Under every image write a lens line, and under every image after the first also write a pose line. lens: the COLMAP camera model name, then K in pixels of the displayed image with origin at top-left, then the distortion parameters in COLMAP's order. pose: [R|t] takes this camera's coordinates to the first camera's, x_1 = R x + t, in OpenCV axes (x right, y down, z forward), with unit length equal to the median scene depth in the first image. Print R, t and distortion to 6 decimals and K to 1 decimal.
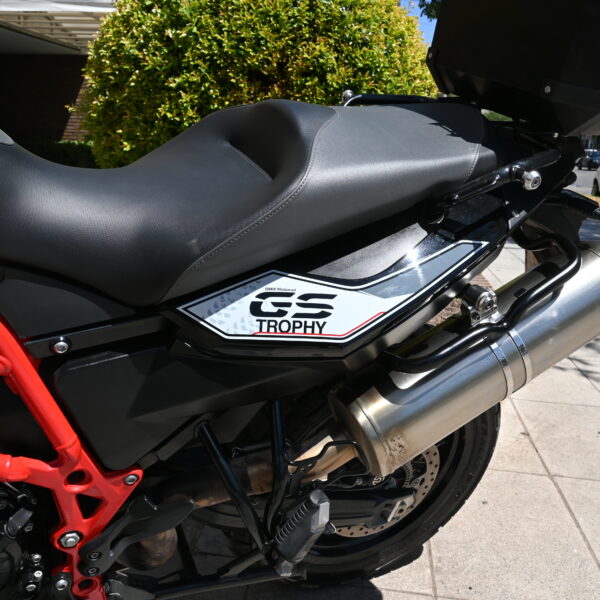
lens RADIAL K [[607.5, 0, 300.0], [0, 607.5, 300.0], [0, 0, 1]] dist [0.000652, -0.003025]
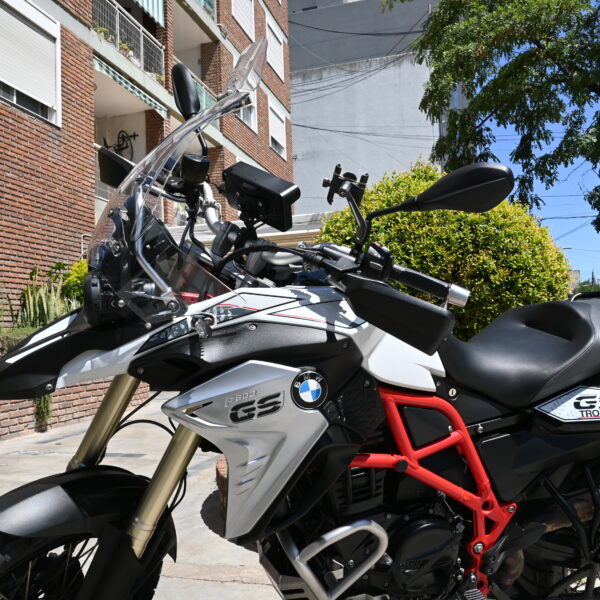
lens RADIAL K [[607.5, 0, 300.0], [0, 607.5, 300.0], [0, 0, 1]] dist [0.000652, -0.003025]
pose [[0.986211, -0.081984, -0.143755, -0.182723], [0.034081, 0.950661, -0.308354, 0.074995], [0.161943, 0.299203, 0.940347, -0.302983]]
